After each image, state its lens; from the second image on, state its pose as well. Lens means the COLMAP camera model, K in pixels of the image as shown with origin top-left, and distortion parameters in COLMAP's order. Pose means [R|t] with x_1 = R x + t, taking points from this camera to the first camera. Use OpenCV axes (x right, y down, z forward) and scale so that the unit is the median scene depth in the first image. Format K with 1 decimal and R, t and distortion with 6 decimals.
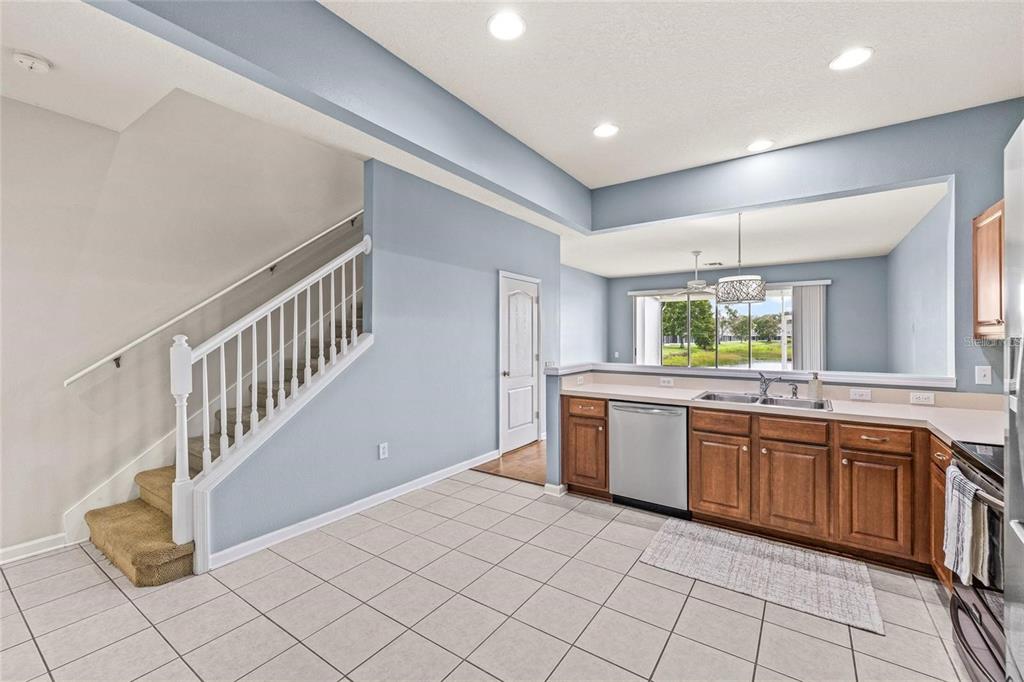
lens RADIAL K [[429.5, 0, 511.7], [0, 429.5, 337.8], [0, 0, 1]] dist [-0.002179, 0.000299]
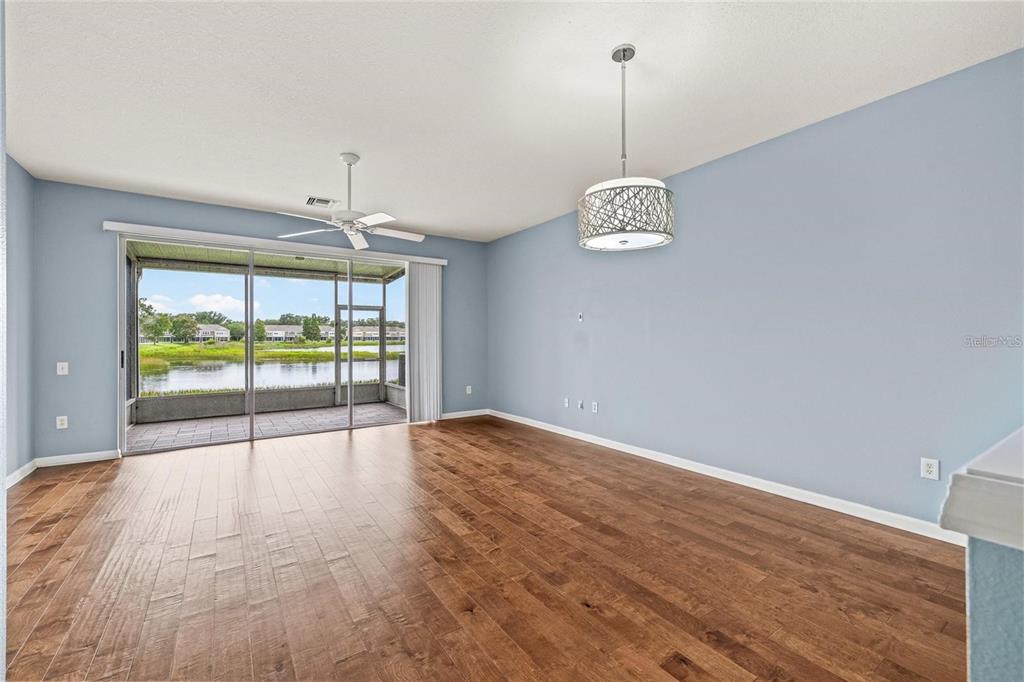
lens RADIAL K [[429.5, 0, 511.7], [0, 429.5, 337.8], [0, 0, 1]] dist [-0.002179, 0.000299]
pose [[0.363976, 0.000585, 0.931408, 0.056575], [0.002514, 0.999996, -0.001611, 0.035127], [-0.931405, 0.002928, 0.363973, 1.356494]]
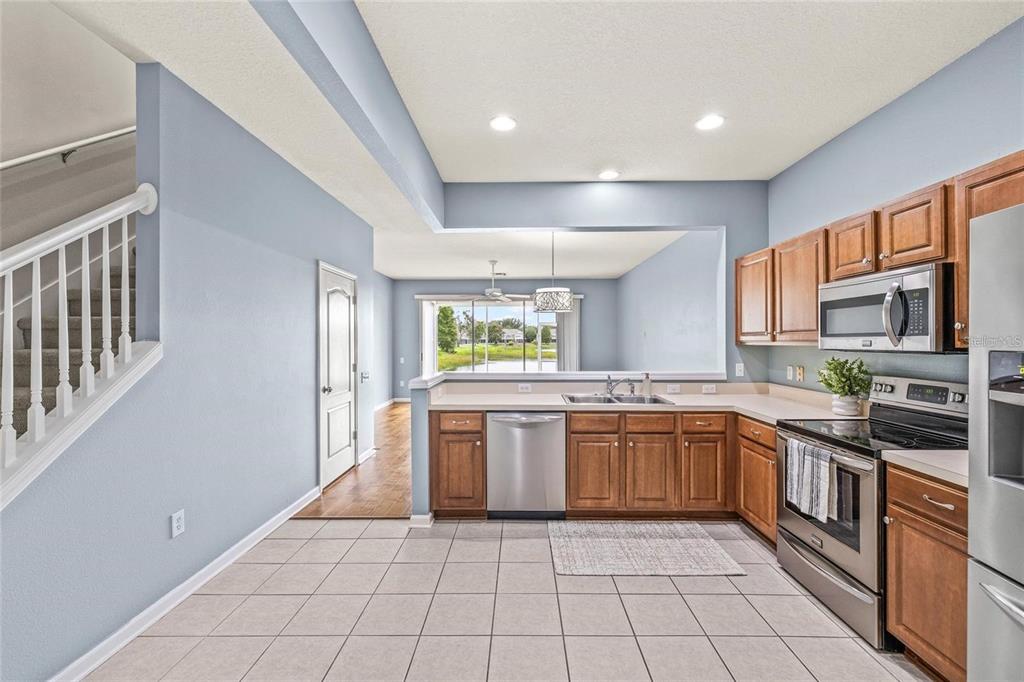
lens RADIAL K [[434.5, 0, 521.4], [0, 434.5, 341.8], [0, 0, 1]] dist [0.000289, 0.000140]
pose [[0.823650, -0.004193, 0.567083, -0.251156], [0.003534, 0.999991, 0.002260, -0.009787], [-0.567088, 0.000142, 0.823657, 0.174947]]
